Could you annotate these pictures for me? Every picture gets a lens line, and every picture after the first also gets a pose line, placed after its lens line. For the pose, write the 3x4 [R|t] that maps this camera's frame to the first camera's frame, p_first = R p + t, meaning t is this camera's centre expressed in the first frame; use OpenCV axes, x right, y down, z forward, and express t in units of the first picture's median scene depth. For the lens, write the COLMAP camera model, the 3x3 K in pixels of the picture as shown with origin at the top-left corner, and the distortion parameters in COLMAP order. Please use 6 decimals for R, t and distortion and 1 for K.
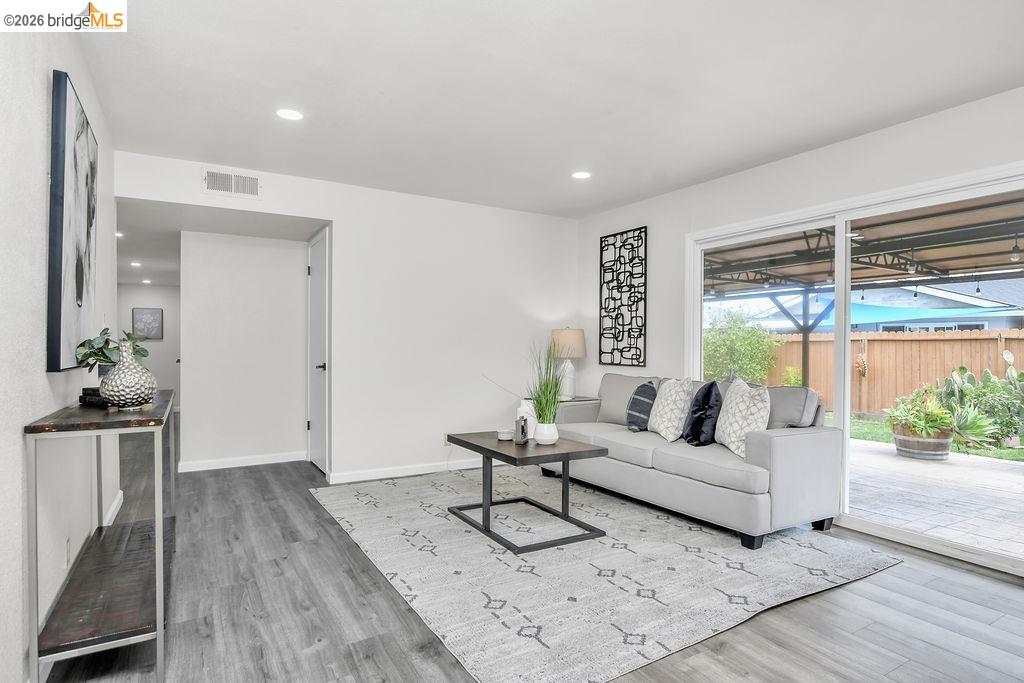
lens RADIAL K [[546.5, 0, 522.4], [0, 546.5, 347.8], [0, 0, 1]] dist [-0.014134, -0.001735]
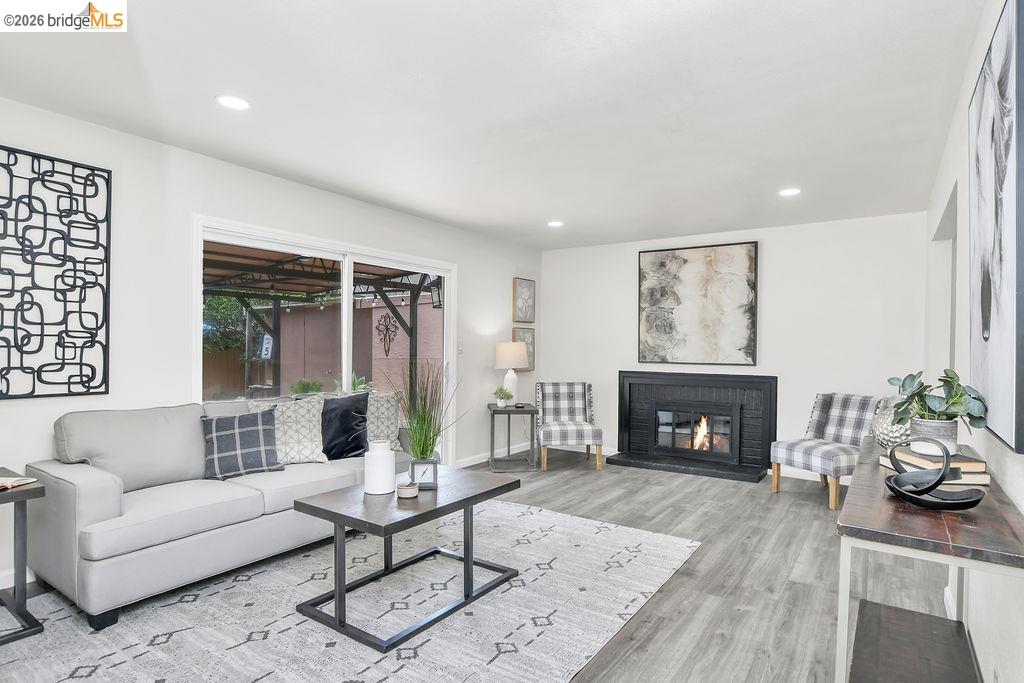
lens RADIAL K [[546.5, 0, 522.7], [0, 546.5, 343.3], [0, 0, 1]] dist [-0.014134, -0.001735]
pose [[-0.413967, -0.006184, 0.910271, -0.530080], [-0.012279, 0.999924, 0.001209, -0.029358], [-0.910209, -0.010677, -0.414011, 0.804132]]
